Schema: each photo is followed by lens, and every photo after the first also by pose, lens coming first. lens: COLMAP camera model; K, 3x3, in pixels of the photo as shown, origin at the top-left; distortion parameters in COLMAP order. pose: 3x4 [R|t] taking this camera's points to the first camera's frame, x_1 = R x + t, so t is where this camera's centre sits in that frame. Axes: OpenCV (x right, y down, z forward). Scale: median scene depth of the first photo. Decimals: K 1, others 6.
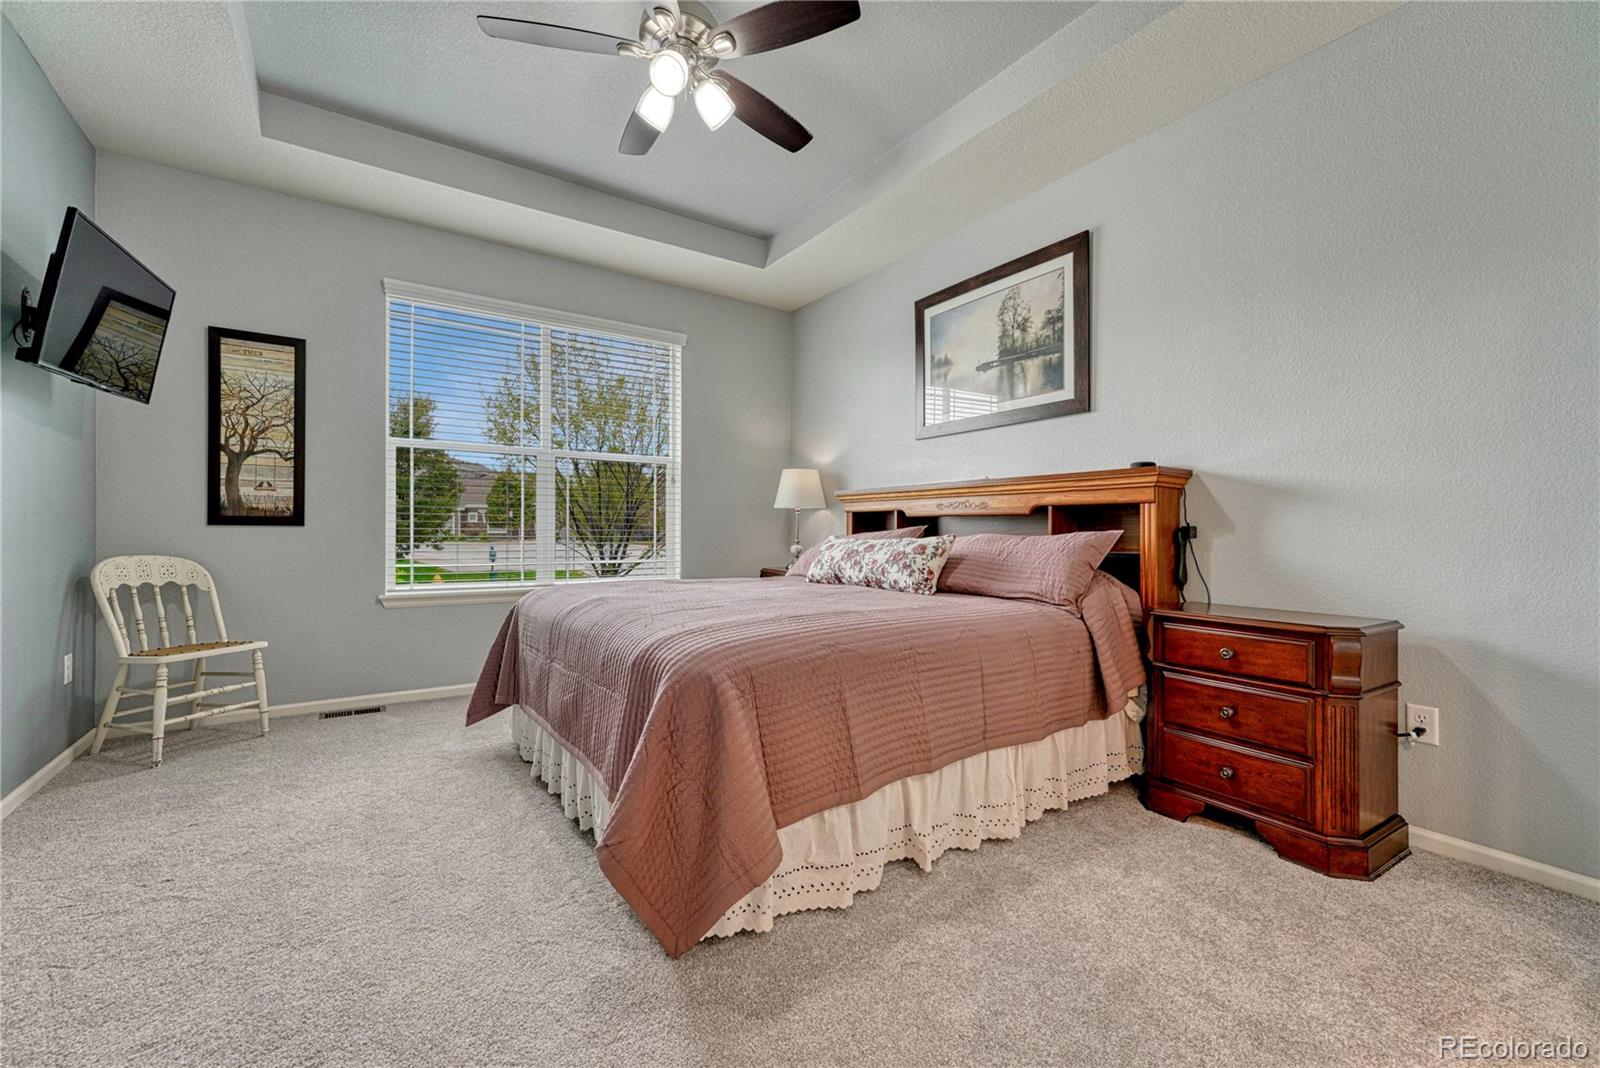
lens RADIAL K [[642.0, 0, 802.9], [0, 642.0, 546.3], [0, 0, 1]] dist [-0.001032, 0.000344]
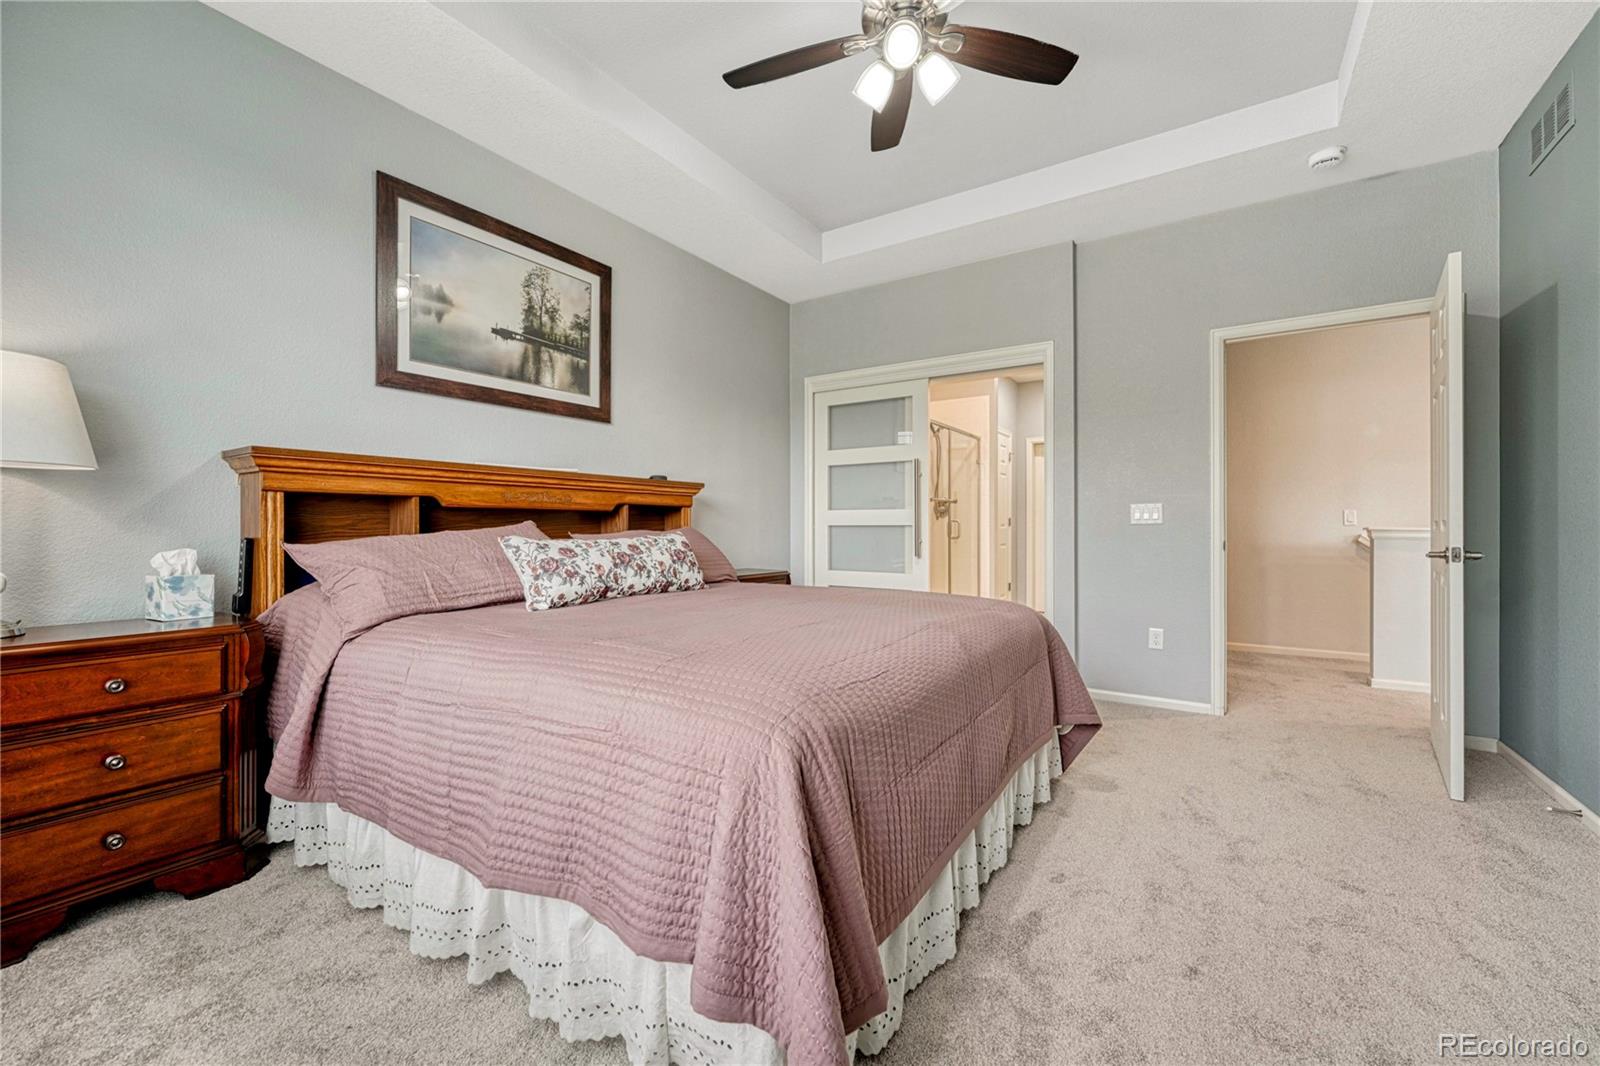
lens RADIAL K [[653.8, 0, 808.2], [0, 653.8, 523.7], [0, 0, 1]] dist [-0.001609, 0.000046]
pose [[-0.380549, -0.002008, 0.924759, -0.712232], [0.017549, 0.999802, 0.009392, -0.031918], [-0.924594, 0.019802, -0.380438, 1.027278]]
